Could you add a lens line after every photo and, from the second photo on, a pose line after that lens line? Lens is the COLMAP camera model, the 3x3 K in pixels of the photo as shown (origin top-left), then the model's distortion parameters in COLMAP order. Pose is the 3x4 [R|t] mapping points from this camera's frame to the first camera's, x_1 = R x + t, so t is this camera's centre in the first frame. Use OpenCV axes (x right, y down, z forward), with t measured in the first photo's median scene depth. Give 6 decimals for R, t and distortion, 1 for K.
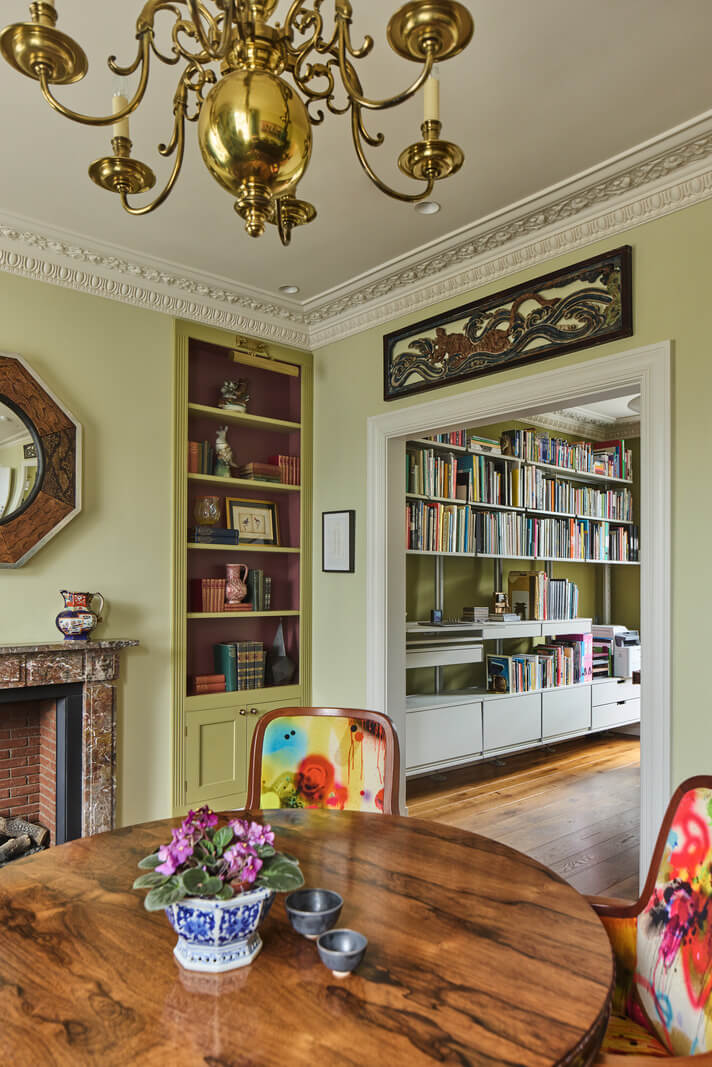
lens RADIAL K [[735.5, 0, 358.5], [0, 735.5, 580.8], [0, 0, 1]] dist [-0.001583, 0.000521]
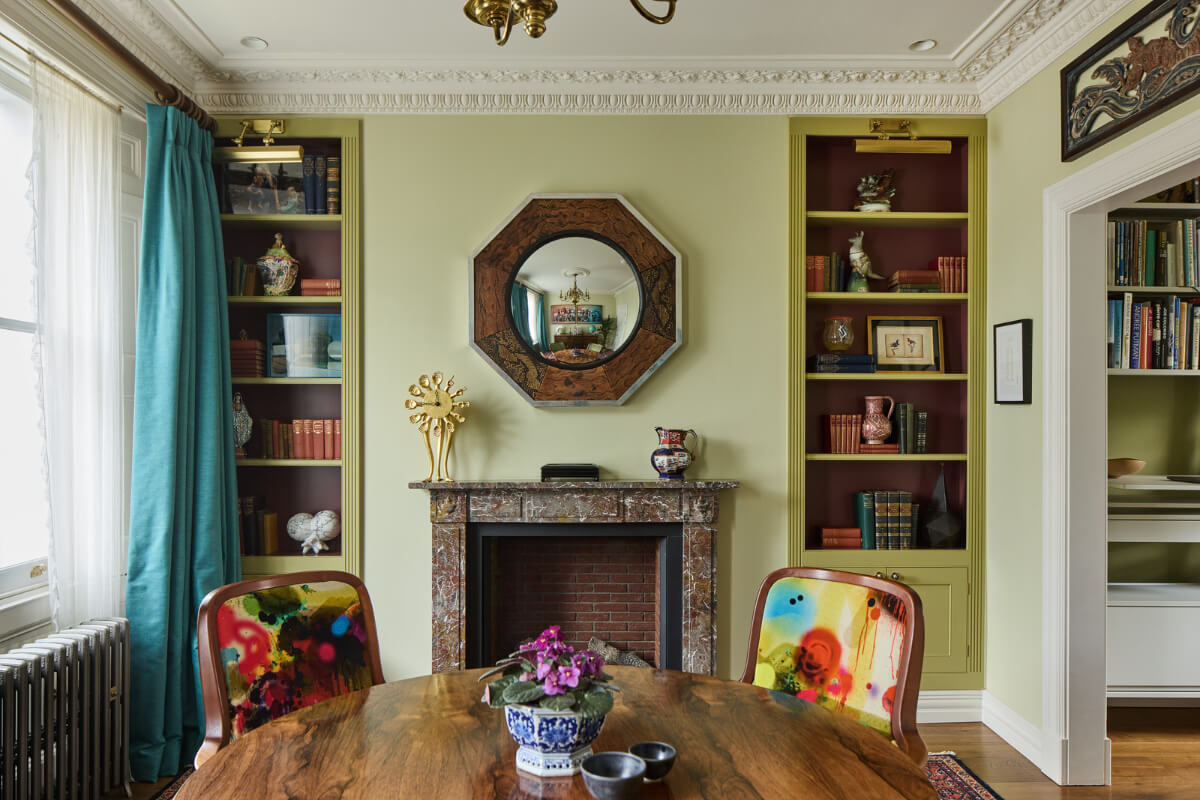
lens RADIAL K [[830.4, 0, 597.2], [0, 830.4, 431.6], [0, 0, 1]] dist [-0.002466, -0.000460]
pose [[0.757896, 0.002691, -0.652370, 0.222757], [0.005250, 0.999934, 0.010224, 0.006238], [0.652355, -0.011173, 0.757831, 0.095611]]
